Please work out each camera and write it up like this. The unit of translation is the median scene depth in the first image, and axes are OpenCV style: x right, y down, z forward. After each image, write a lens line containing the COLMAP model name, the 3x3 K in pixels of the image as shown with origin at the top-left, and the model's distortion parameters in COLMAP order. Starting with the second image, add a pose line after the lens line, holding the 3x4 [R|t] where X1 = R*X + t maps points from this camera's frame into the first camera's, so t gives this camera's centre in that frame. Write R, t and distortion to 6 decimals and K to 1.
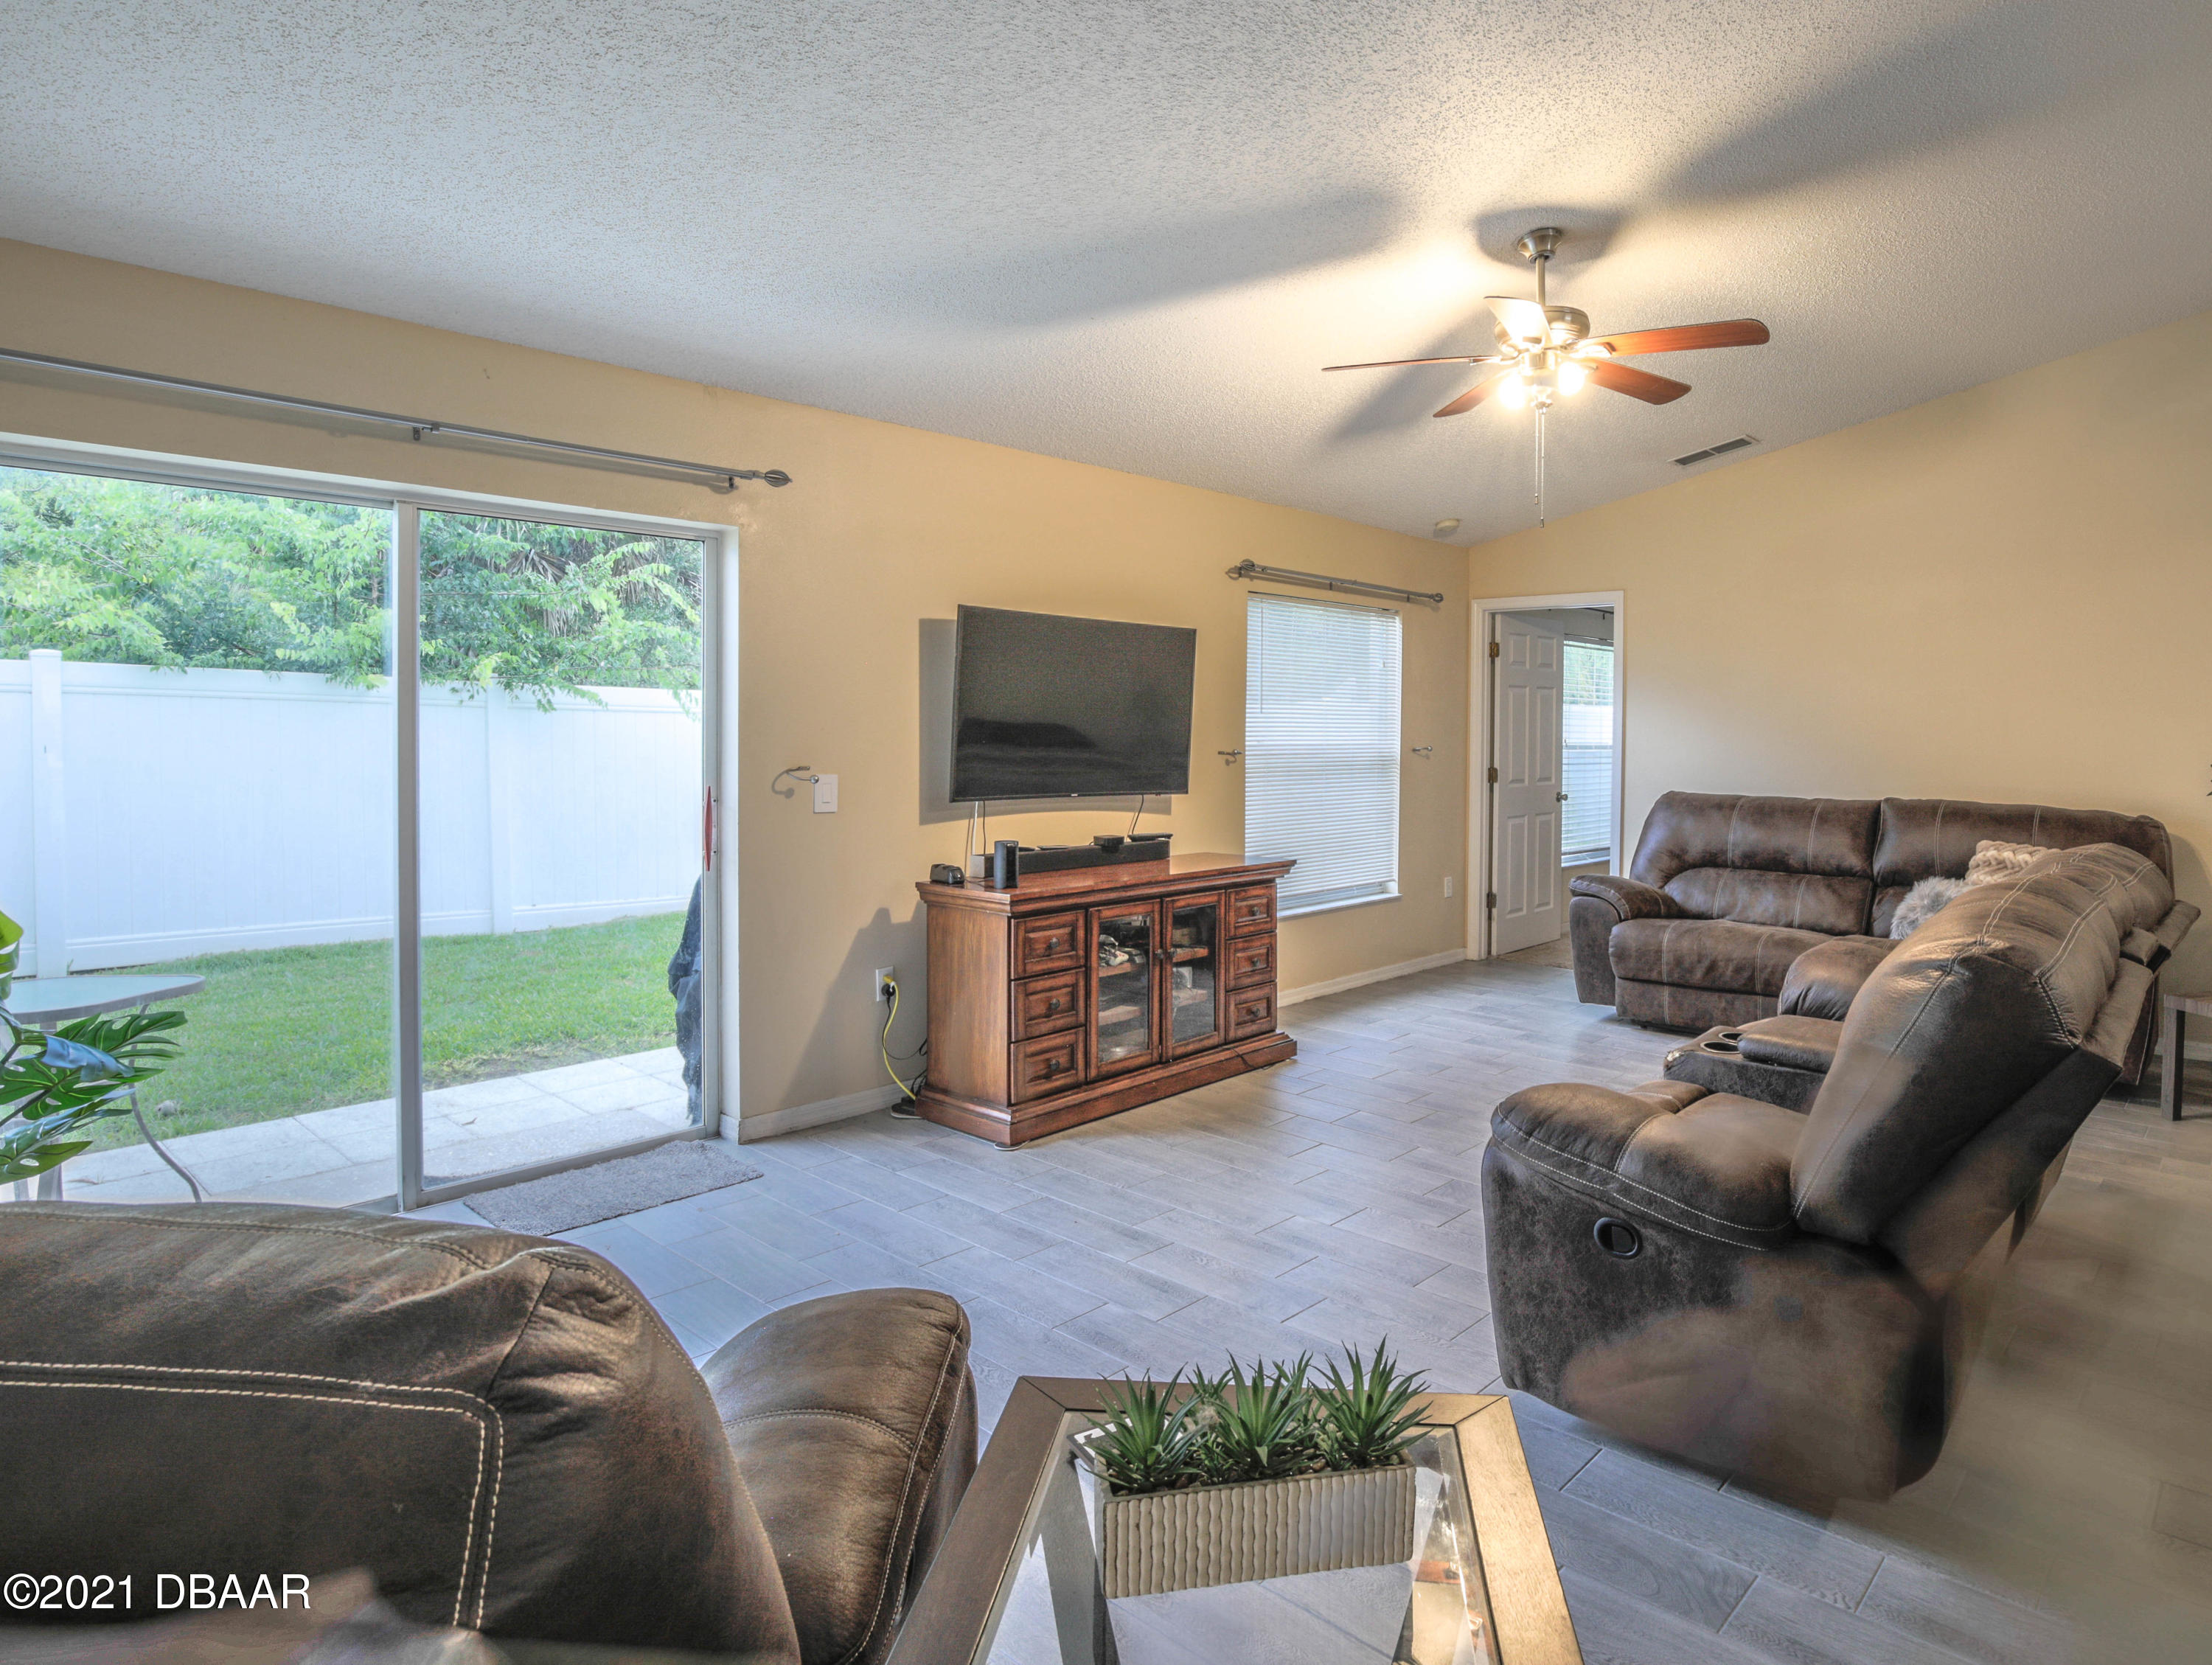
lens RADIAL K [[1304.0, 0, 1242.7], [0, 1304.0, 749.1], [0, 0, 1]] dist [-0.024034, 0.000066]
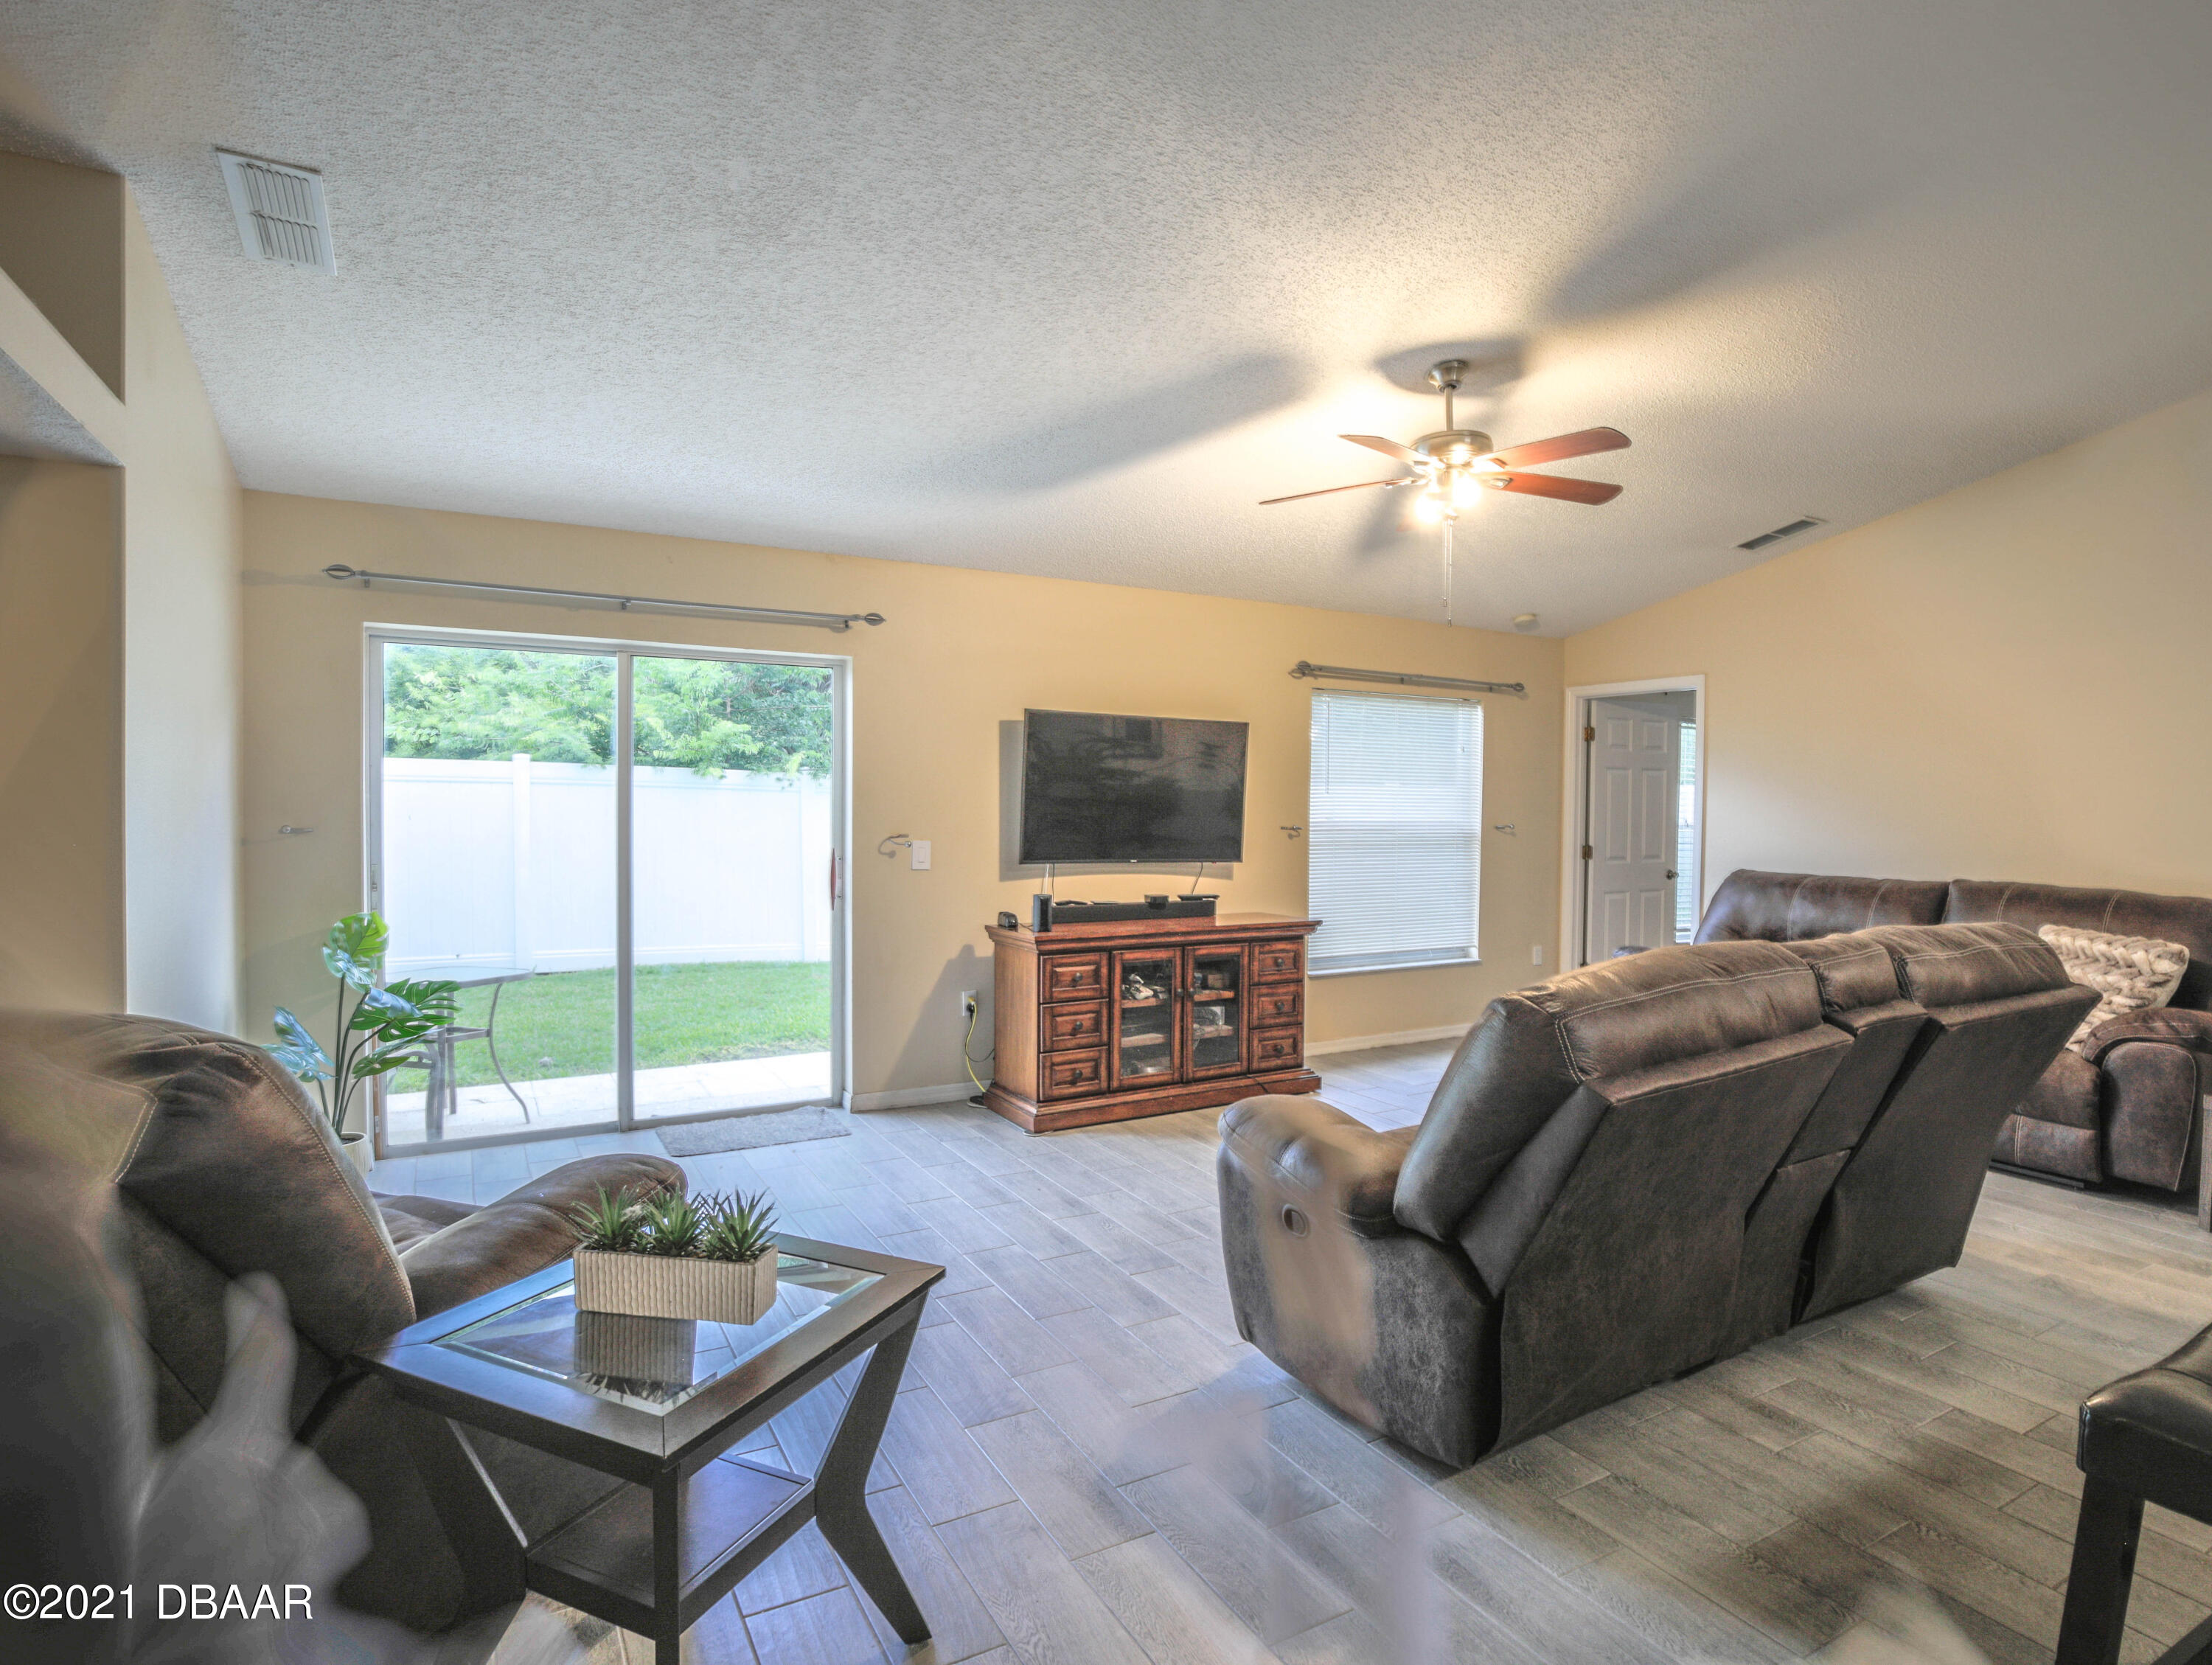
lens RADIAL K [[1169.5, 0, 1109.2], [0, 1169.5, 836.2], [0, 0, 1]] dist [-0.017252, -0.000431]
pose [[0.937729, 0.008630, -0.347260, 0.235365], [-0.006582, 0.999953, 0.007077, 0.004421], [0.347305, -0.004351, 0.937742, -0.039619]]
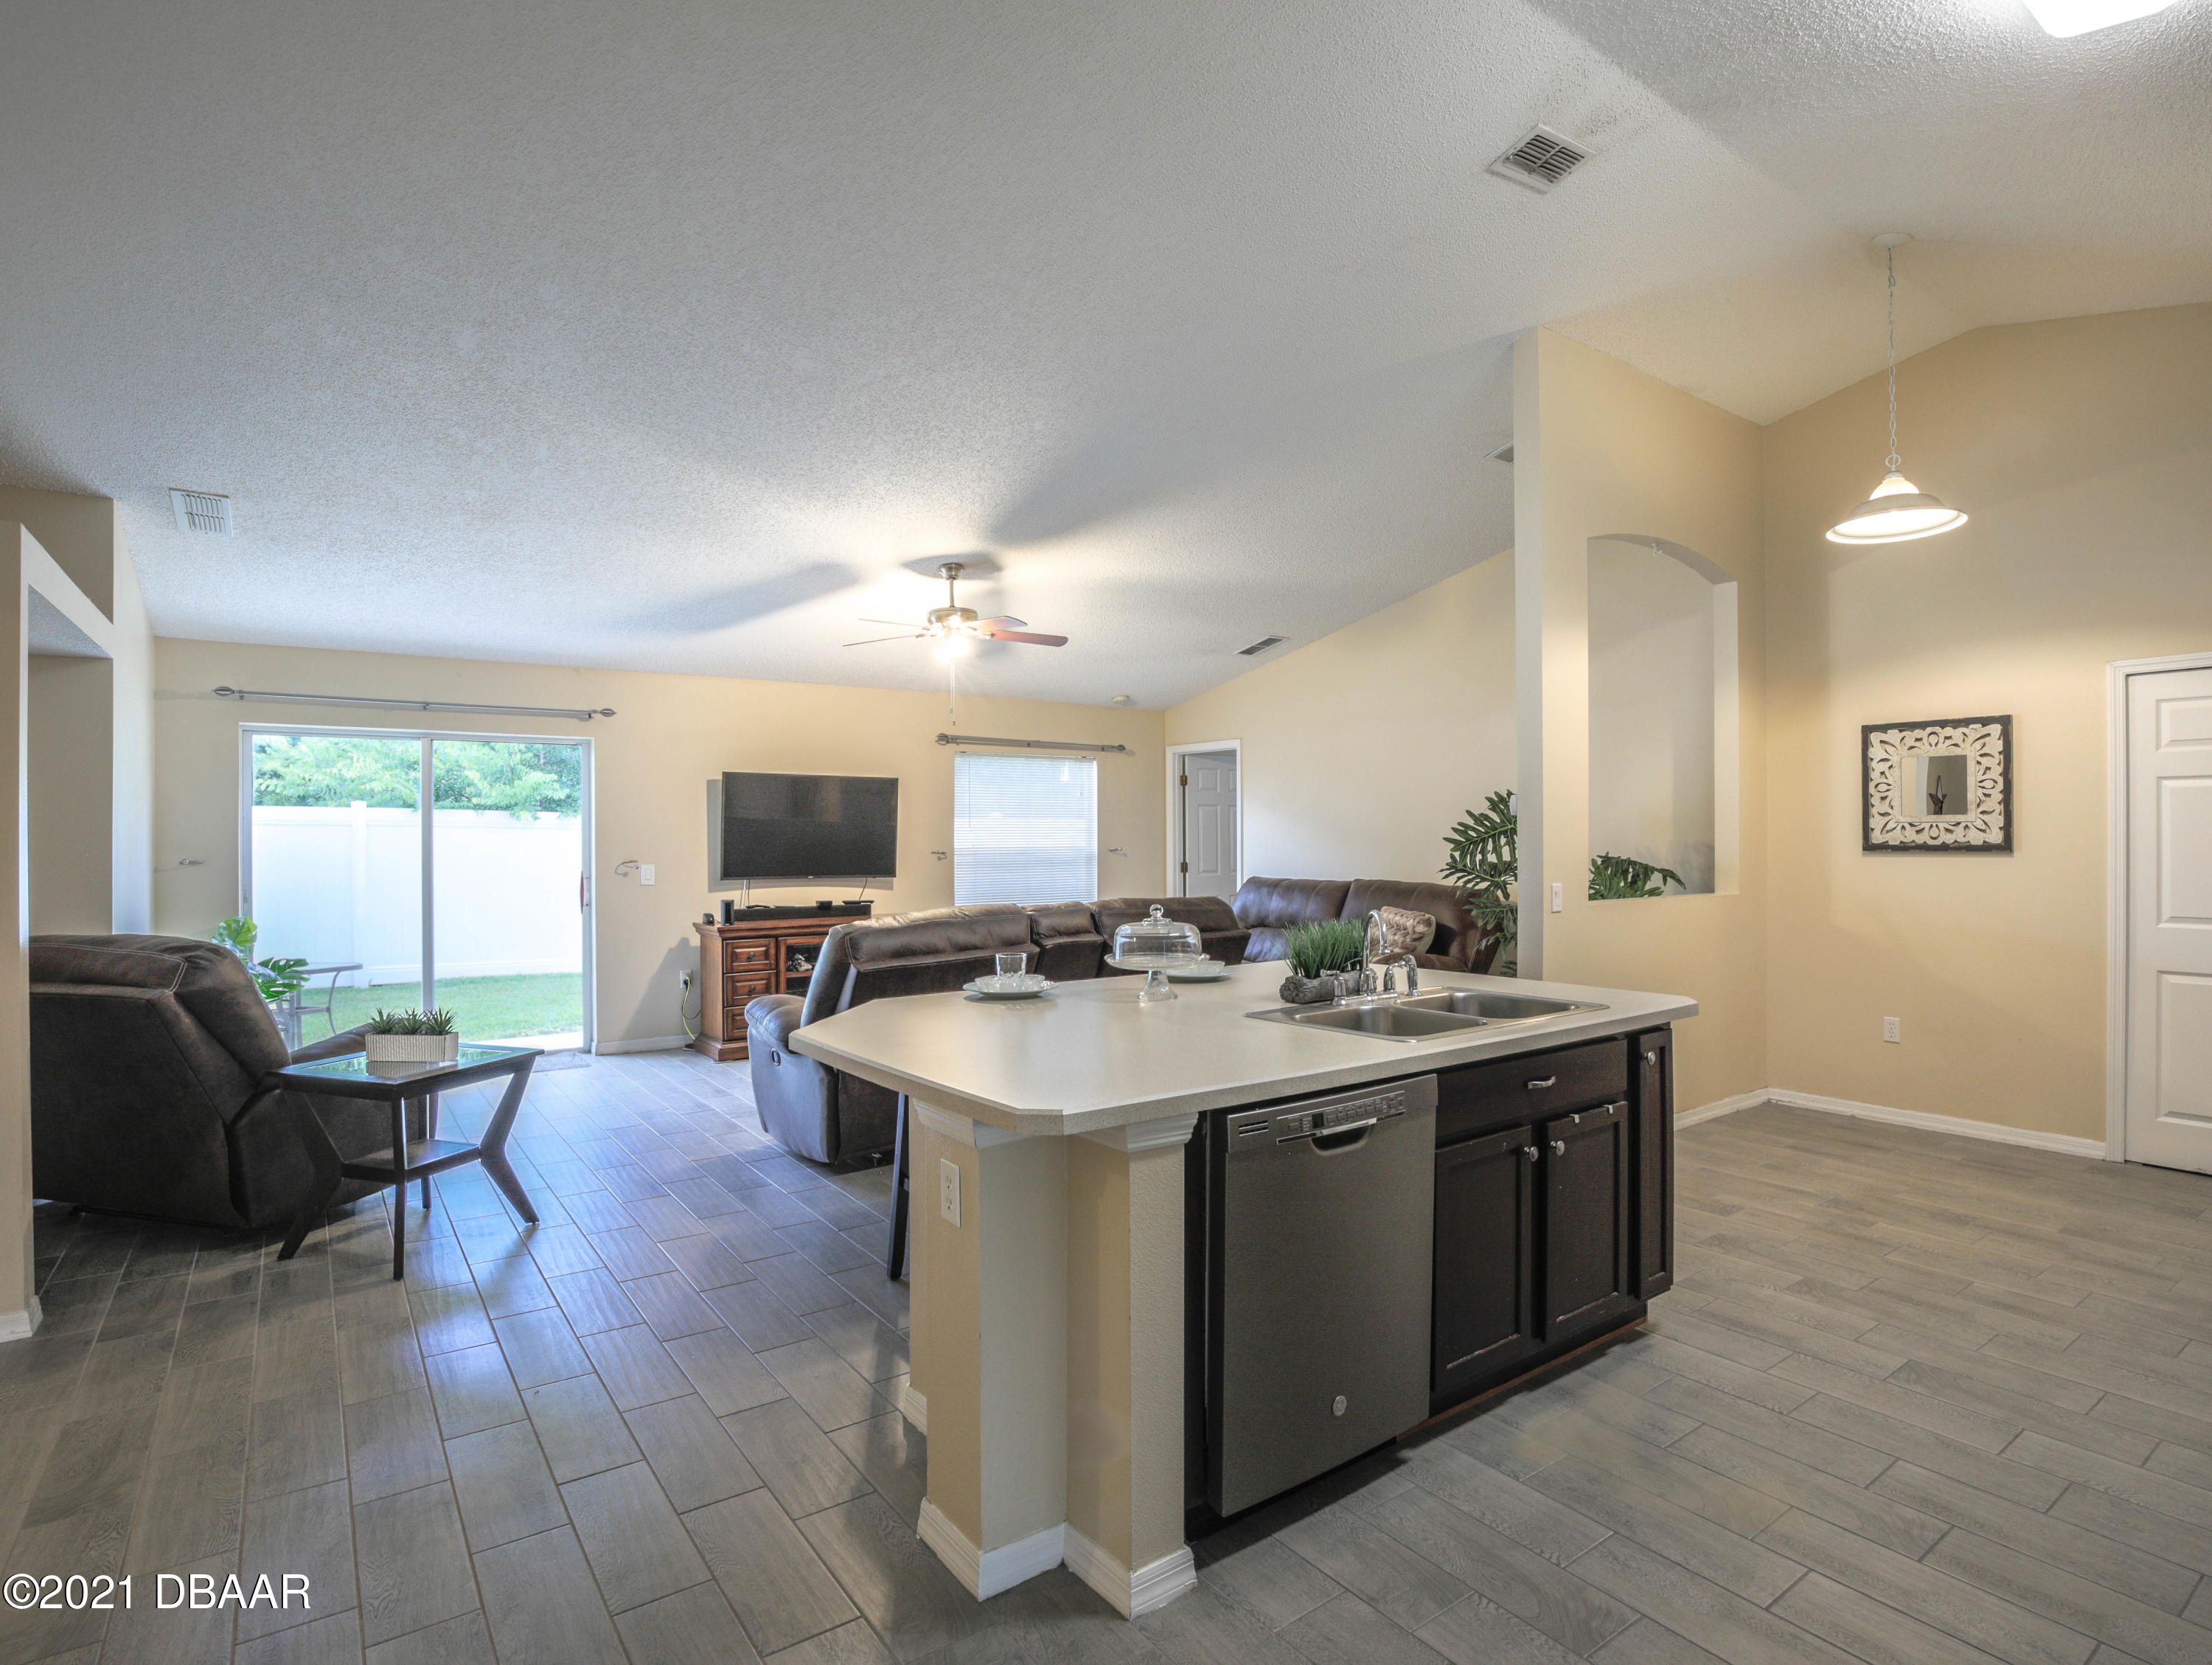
lens RADIAL K [[1169.5, 0, 1109.2], [0, 1169.5, 836.2], [0, 0, 1]] dist [-0.017252, -0.000431]
pose [[0.967914, -0.013452, -0.250922, 0.656106], [0.009105, 0.999788, -0.018476, 0.013289], [0.251118, 0.015599, 0.967831, -0.409803]]
